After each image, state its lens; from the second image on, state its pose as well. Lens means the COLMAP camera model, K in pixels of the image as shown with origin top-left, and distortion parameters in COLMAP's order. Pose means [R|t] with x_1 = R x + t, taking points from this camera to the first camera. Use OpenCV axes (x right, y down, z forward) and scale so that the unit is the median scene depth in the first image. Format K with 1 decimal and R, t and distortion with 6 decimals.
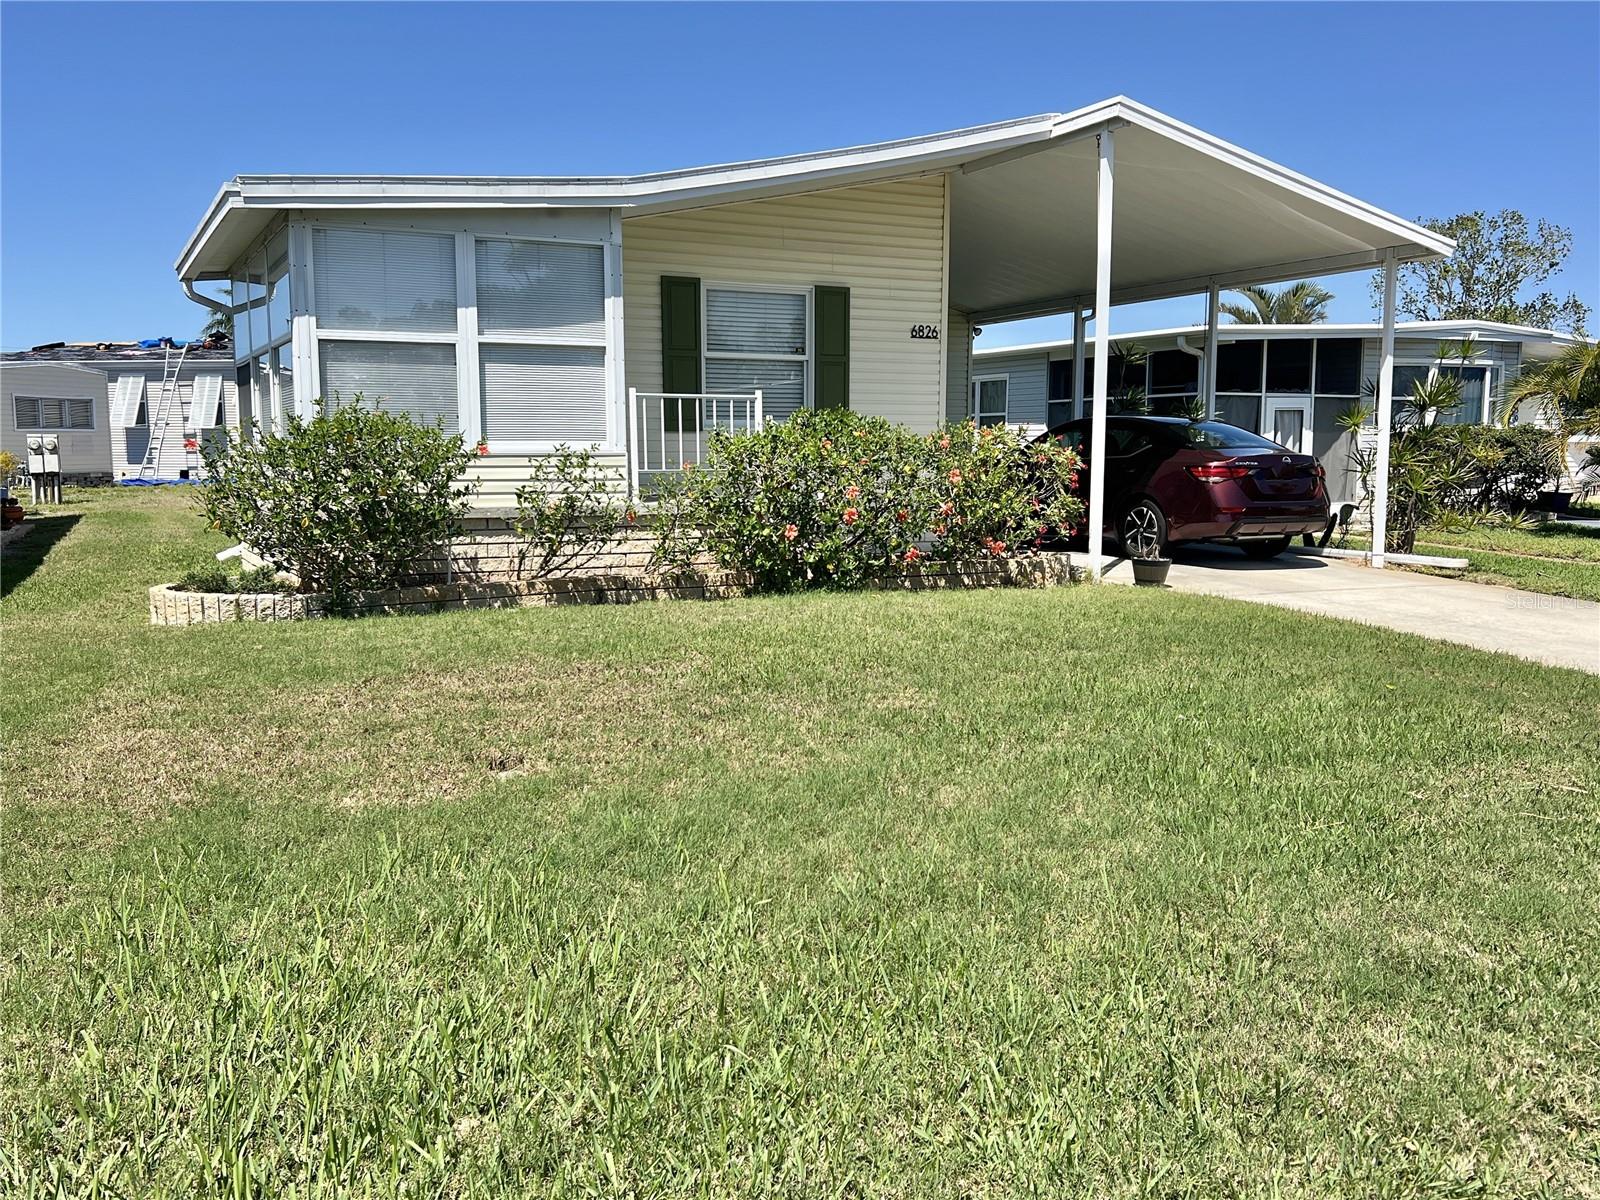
lens RADIAL K [[1398.2, 0, 799.7], [0, 1398.2, 601.7], [0, 0, 1]] dist [-0.000498, -0.000061]
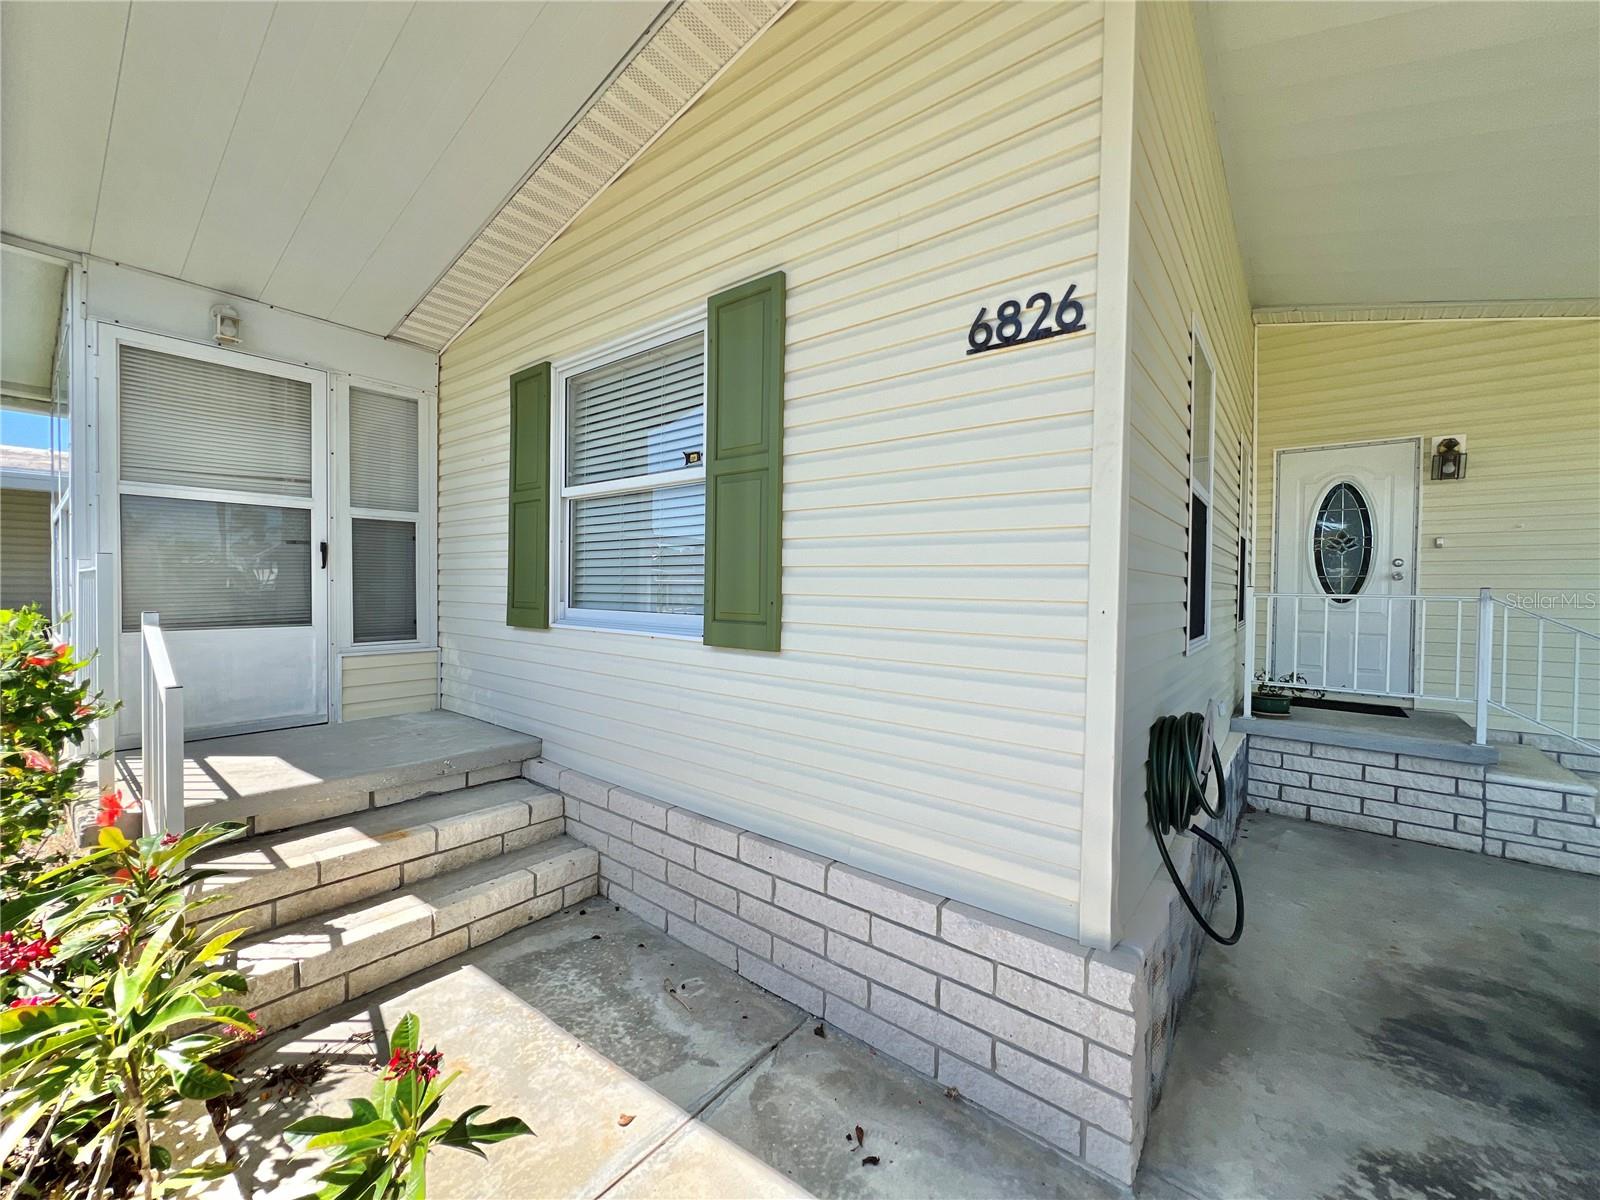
lens RADIAL K [[637.7, 0, 799.1], [0, 637.7, 597.7], [0, 0, 1]] dist [0.000263, 0.000007]
pose [[0.401608, 0.025944, -0.915444, 0.196569], [-0.117928, 0.992742, -0.023600, -0.126412], [0.908187, 0.117435, 0.401752, 0.914027]]
